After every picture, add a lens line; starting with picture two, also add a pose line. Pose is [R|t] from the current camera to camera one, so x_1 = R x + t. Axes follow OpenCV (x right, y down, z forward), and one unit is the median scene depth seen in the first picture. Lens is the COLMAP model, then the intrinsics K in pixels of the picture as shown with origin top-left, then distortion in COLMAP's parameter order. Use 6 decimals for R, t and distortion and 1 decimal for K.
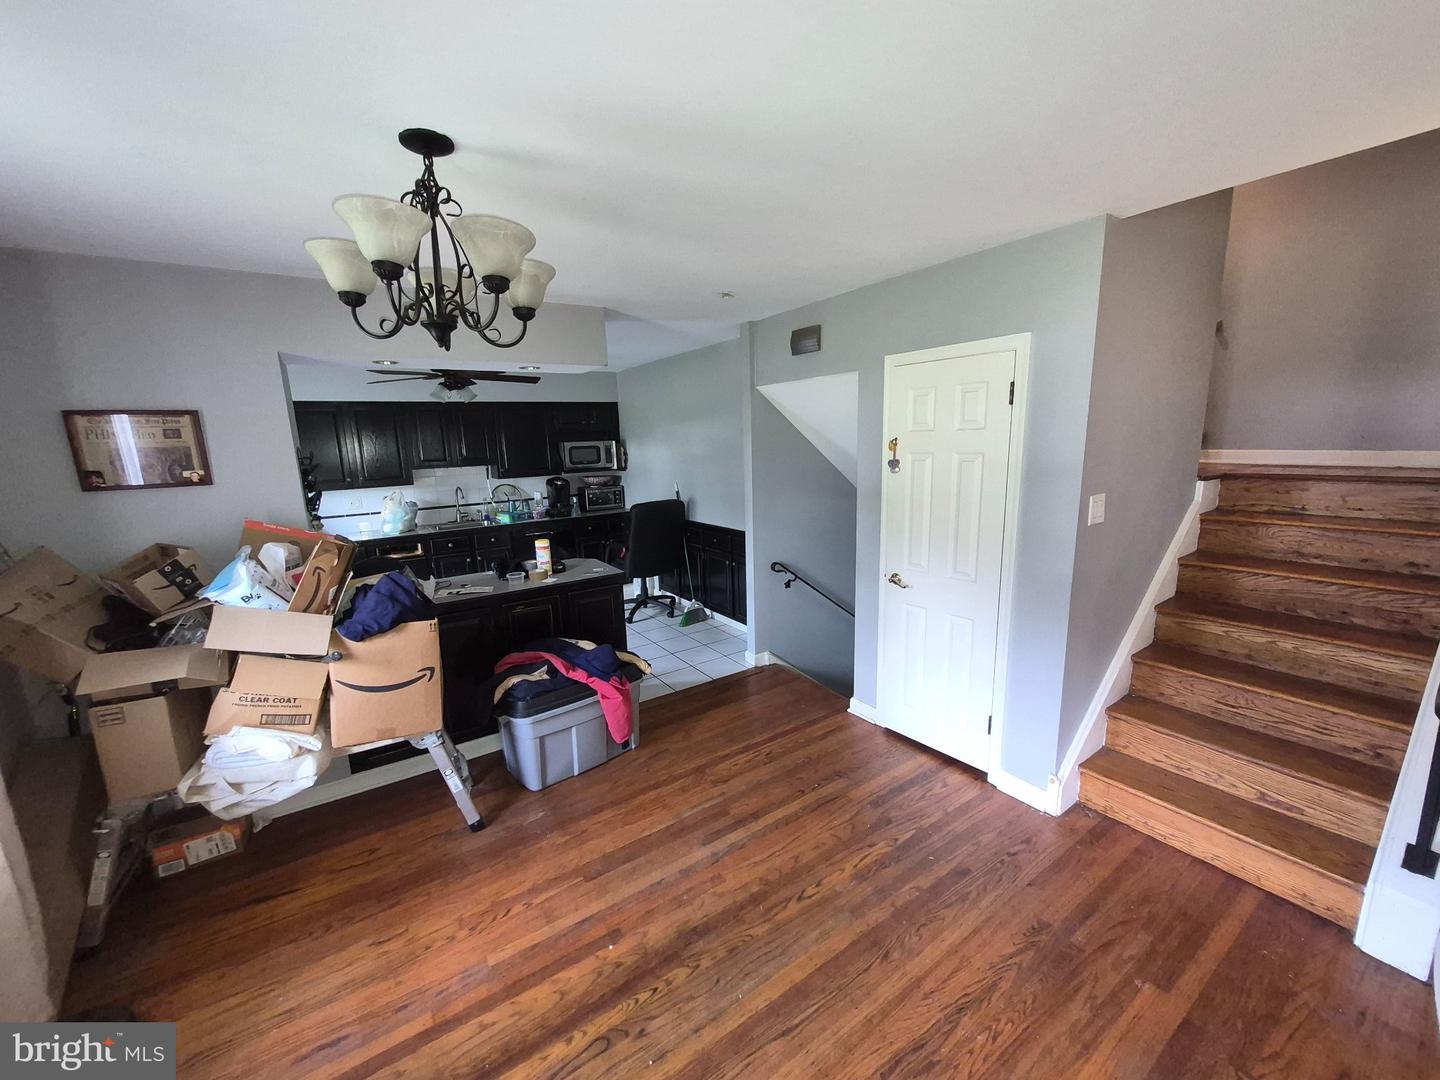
lens RADIAL K [[563.6, 0, 710.3], [0, 563.6, 544.4], [0, 0, 1]] dist [0.001319, -0.000223]
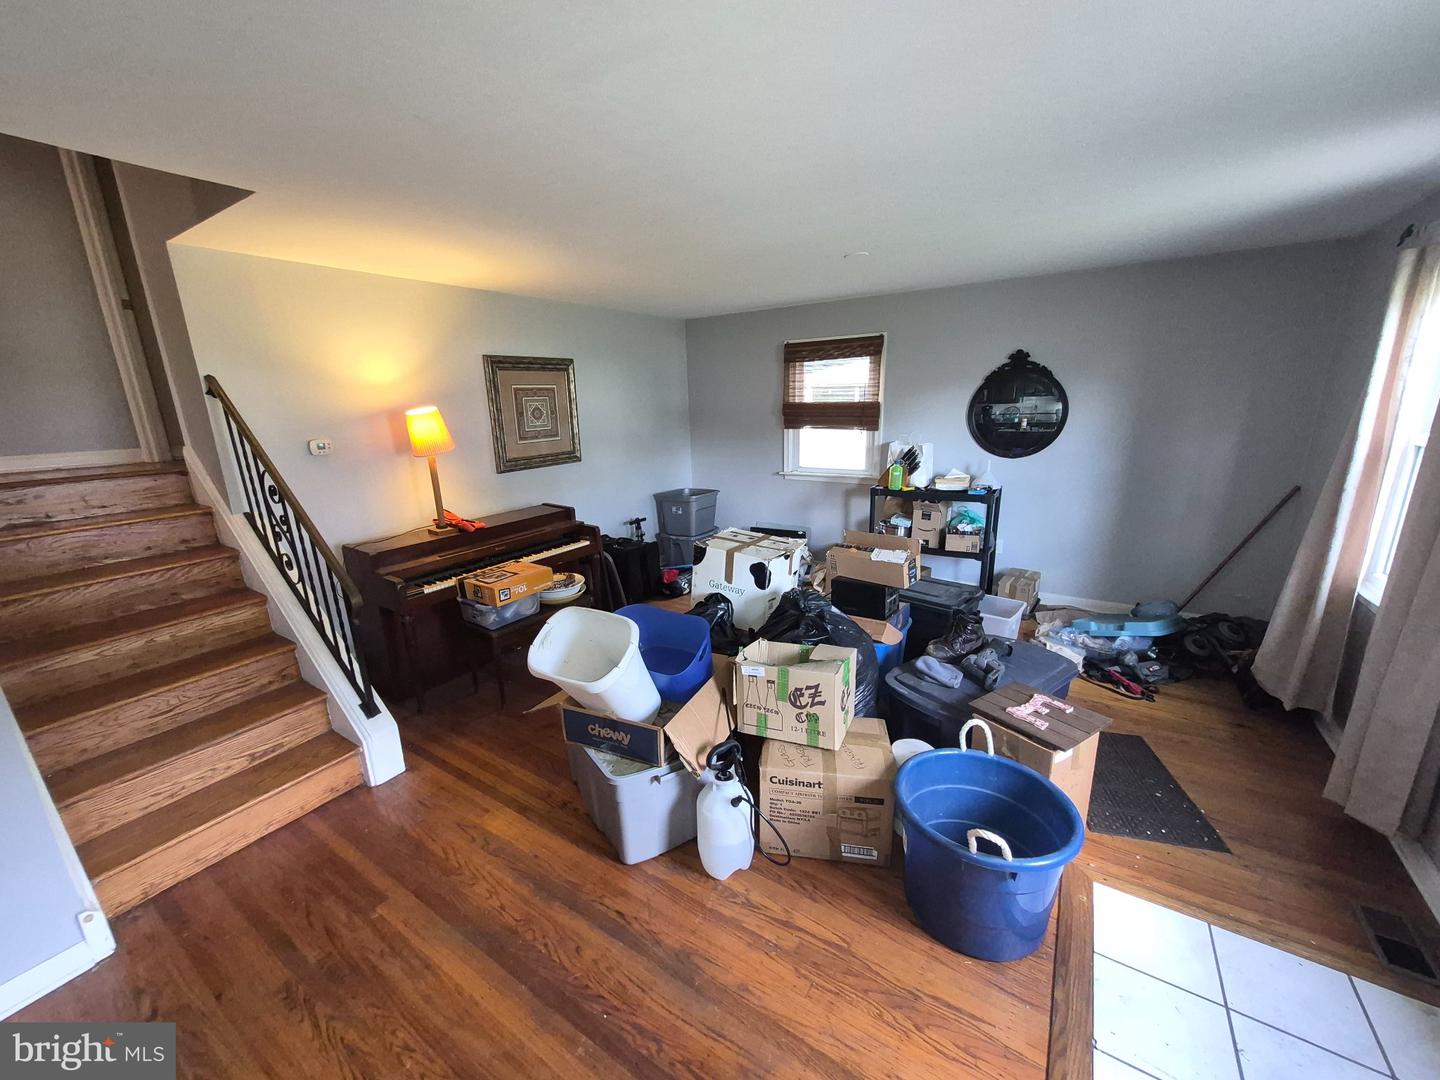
lens RADIAL K [[563.6, 0, 710.3], [0, 563.6, 544.4], [0, 0, 1]] dist [0.001319, -0.000223]
pose [[-0.390639, -0.184989, 0.901765, -0.243656], [0.214670, 0.934285, 0.284654, -0.053933], [-0.895164, 0.304779, -0.325257, 0.363363]]
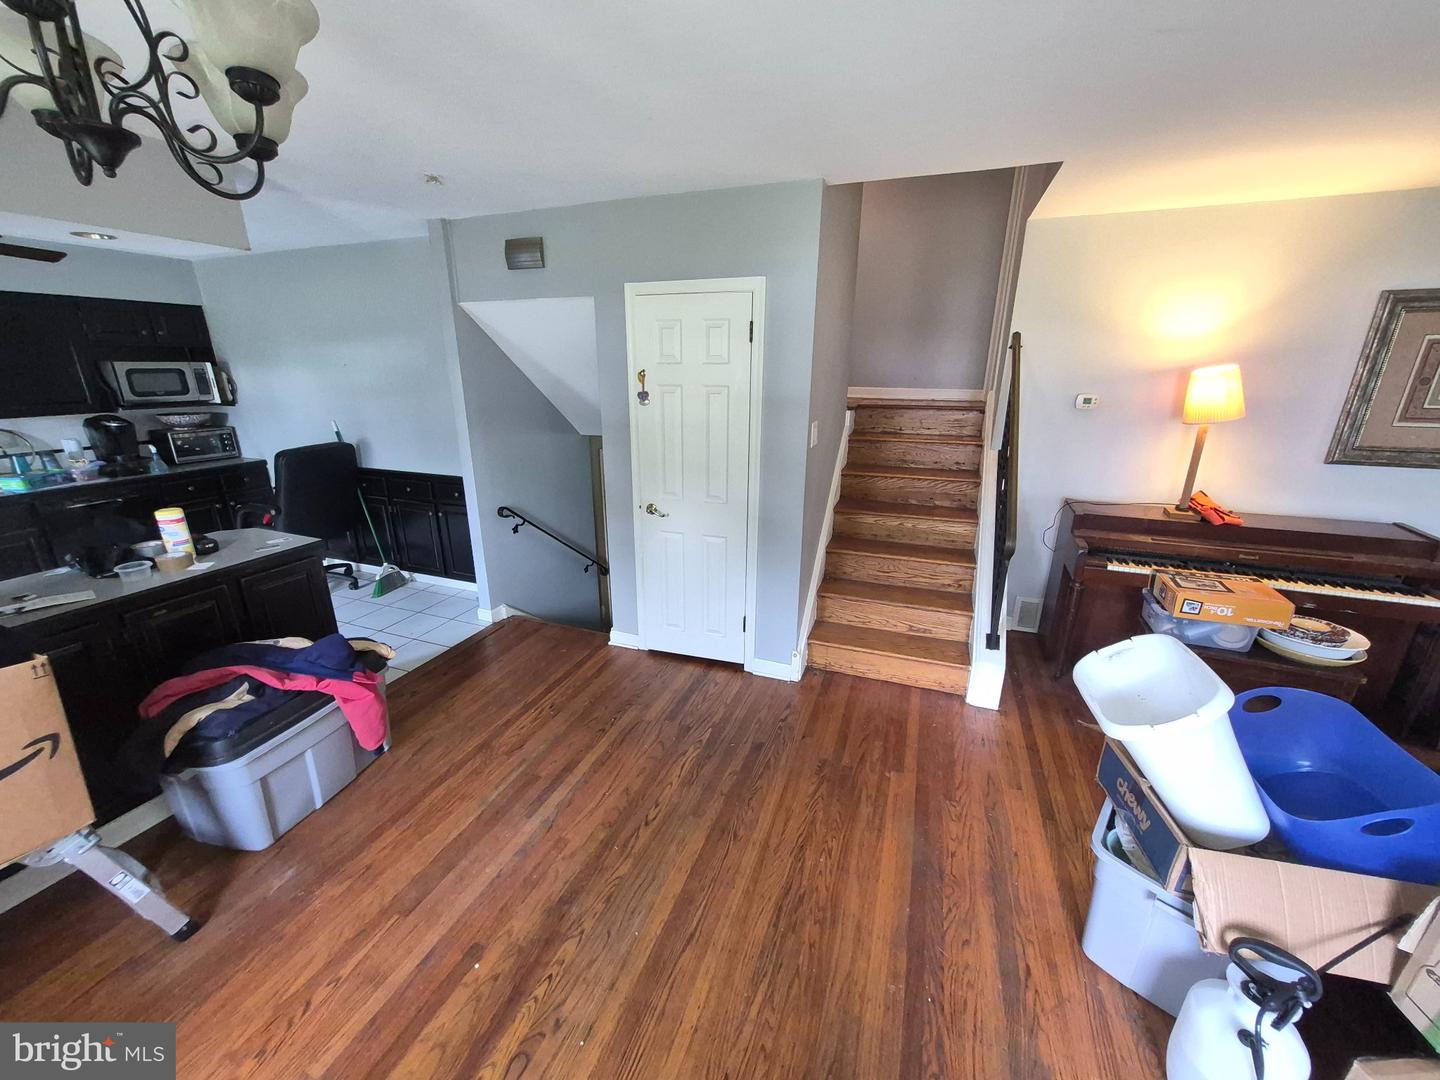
lens RADIAL K [[563.6, 0, 710.3], [0, 563.6, 544.4], [0, 0, 1]] dist [0.001319, -0.000223]
pose [[0.814945, -0.143971, 0.561371, -0.202960], [0.079953, 0.987319, 0.137144, -0.010107], [-0.573997, -0.066882, 0.816121, 0.097189]]
